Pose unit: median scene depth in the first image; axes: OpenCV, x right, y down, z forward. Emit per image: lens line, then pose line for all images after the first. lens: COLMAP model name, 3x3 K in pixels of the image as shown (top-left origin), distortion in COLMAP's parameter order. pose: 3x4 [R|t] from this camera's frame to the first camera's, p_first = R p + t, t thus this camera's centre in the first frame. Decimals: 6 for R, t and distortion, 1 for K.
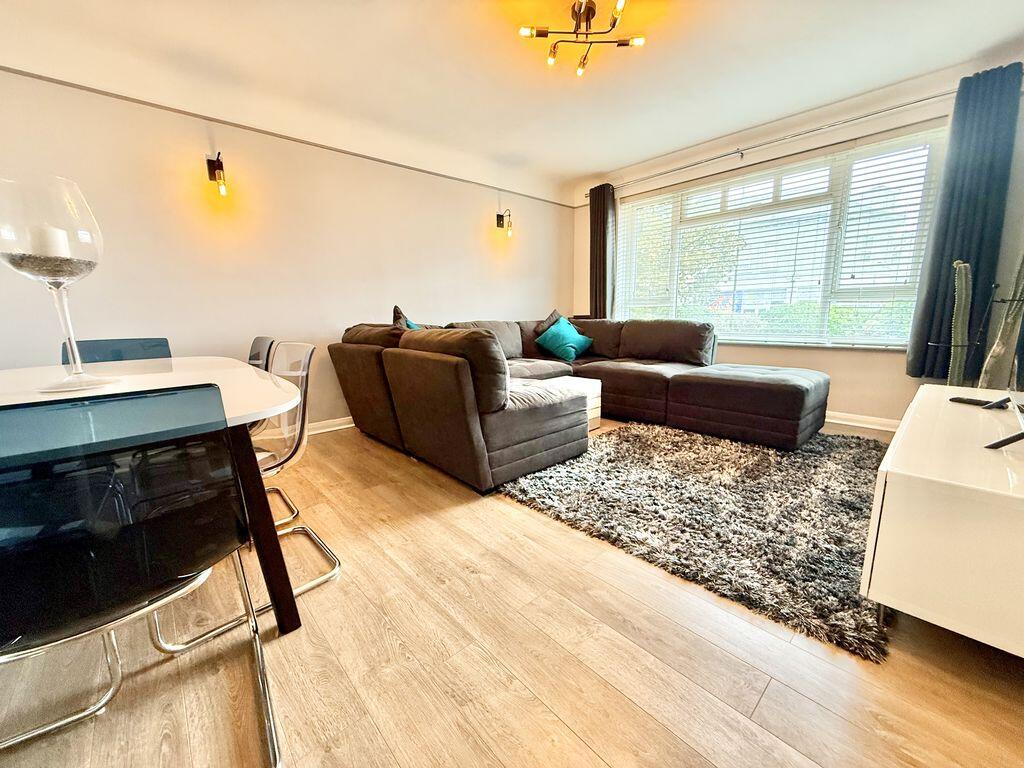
lens RADIAL K [[408.6, 0, 512.0], [0, 408.6, 384.0], [0, 0, 1]] dist [0.000145, 0.000029]
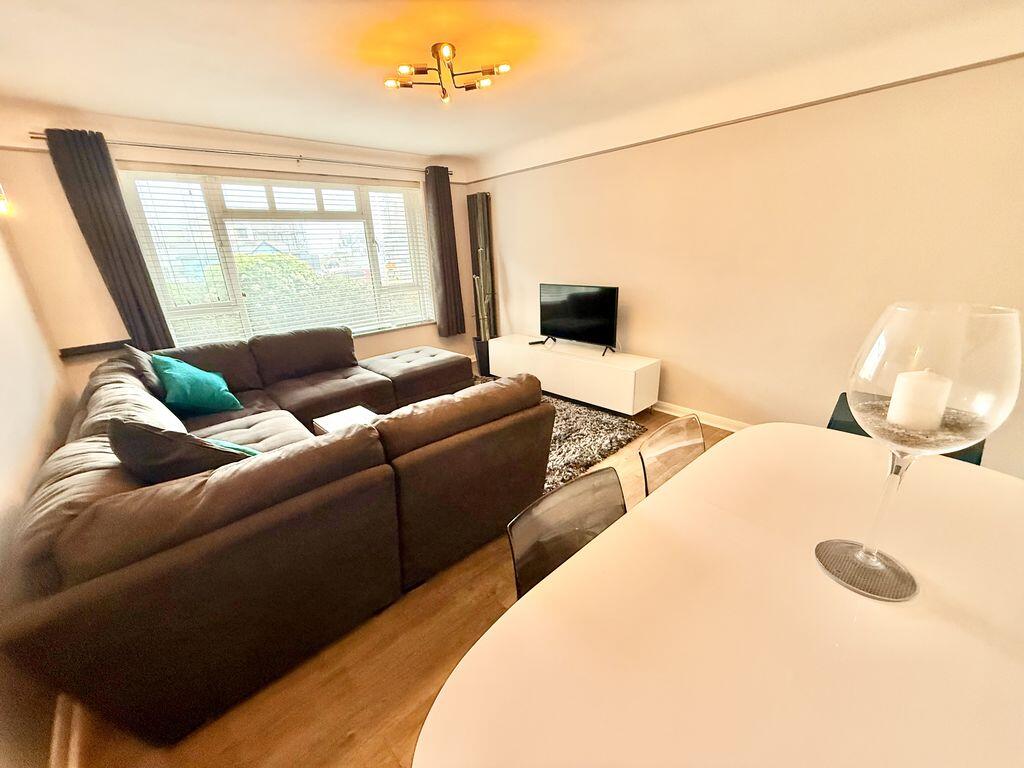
lens RADIAL K [[408.6, 0, 512.0], [0, 408.6, 384.0], [0, 0, 1]] dist [0.000145, 0.000029]
pose [[-0.002243, -0.282781, 0.959182, -0.545767], [0.222163, 0.935073, 0.276193, -0.196433], [-0.975007, 0.213714, 0.060726, 0.516731]]
